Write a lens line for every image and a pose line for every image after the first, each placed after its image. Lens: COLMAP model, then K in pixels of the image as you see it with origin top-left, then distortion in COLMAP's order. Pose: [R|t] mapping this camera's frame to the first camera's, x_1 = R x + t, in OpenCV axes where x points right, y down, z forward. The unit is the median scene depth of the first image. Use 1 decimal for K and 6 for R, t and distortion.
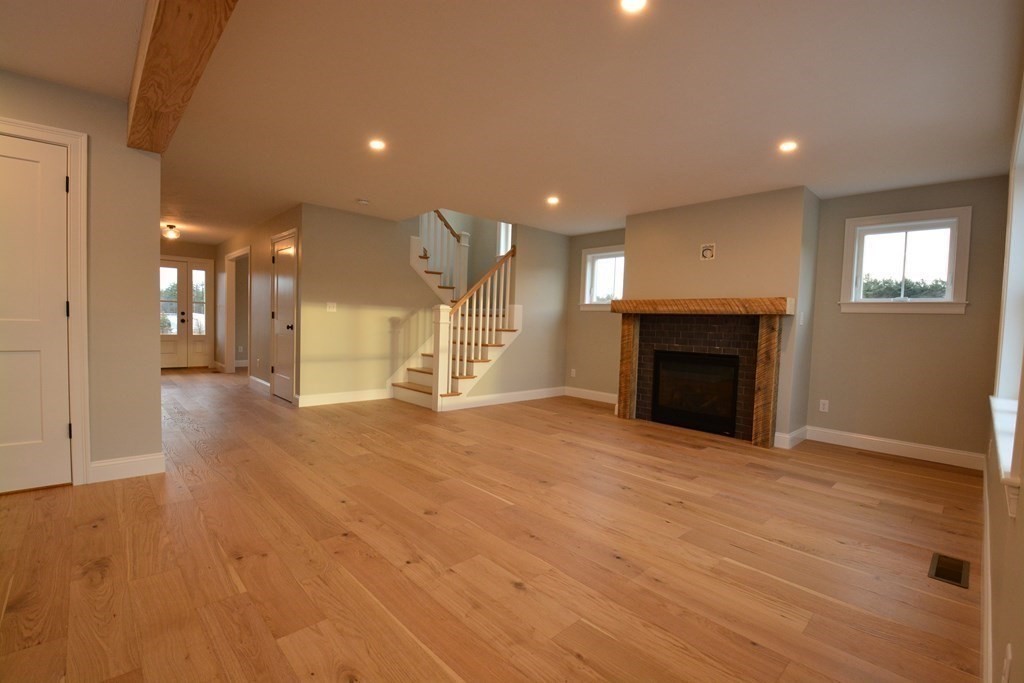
lens RADIAL K [[450.7, 0, 509.9], [0, 450.7, 344.6], [0, 0, 1]] dist [0.028790, -0.034563]
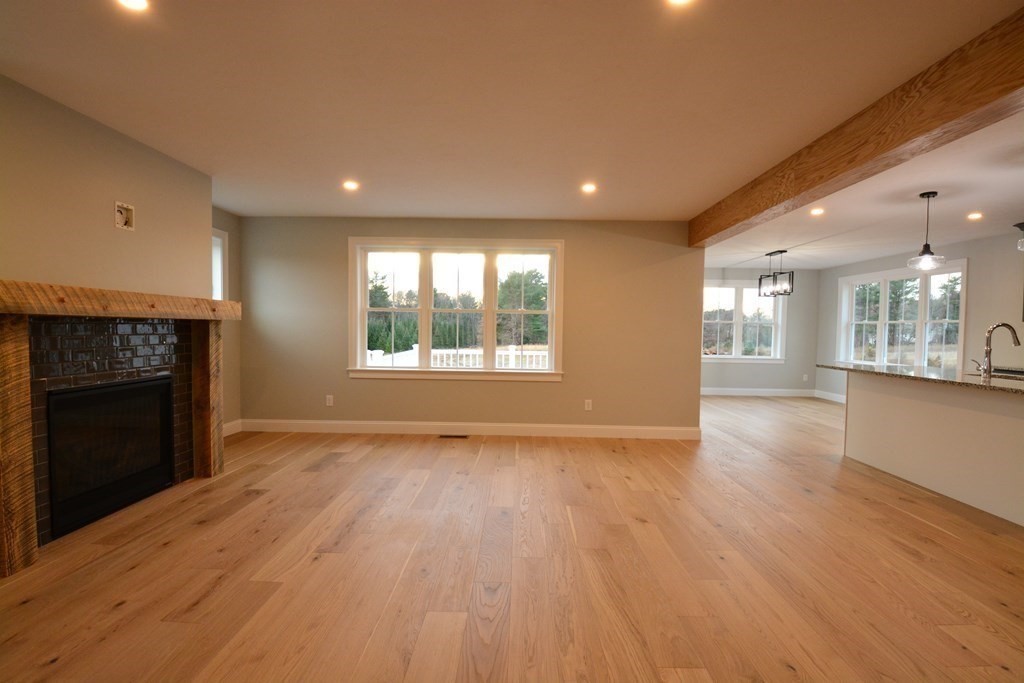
lens RADIAL K [[450.7, 0, 509.9], [0, 450.7, 344.6], [0, 0, 1]] dist [0.028790, -0.034563]
pose [[-0.711969, -0.068907, 0.698822, -0.344349], [-0.005227, 0.995666, 0.092852, -0.082354], [-0.702191, 0.062455, -0.709244, 0.983731]]
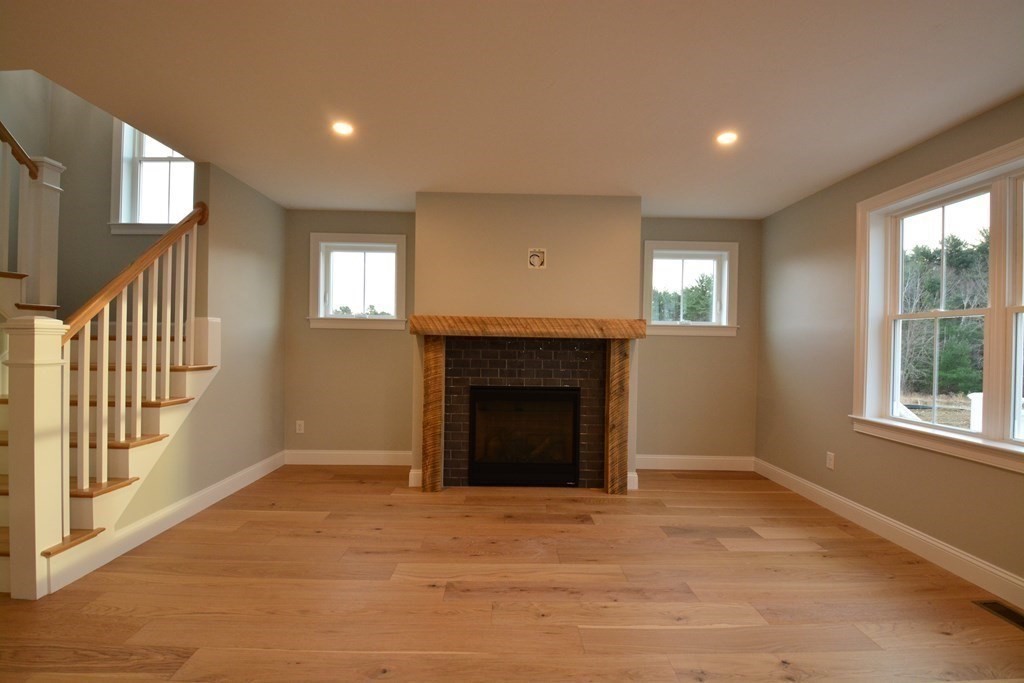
lens RADIAL K [[453.1, 0, 511.9], [0, 453.1, 344.3], [0, 0, 1]] dist [0.012839, -0.021246]
pose [[0.674058, -0.024439, 0.738274, -0.164192], [0.040924, 0.999153, -0.004290, -0.048542], [-0.737544, 0.033104, 0.674487, 0.460745]]
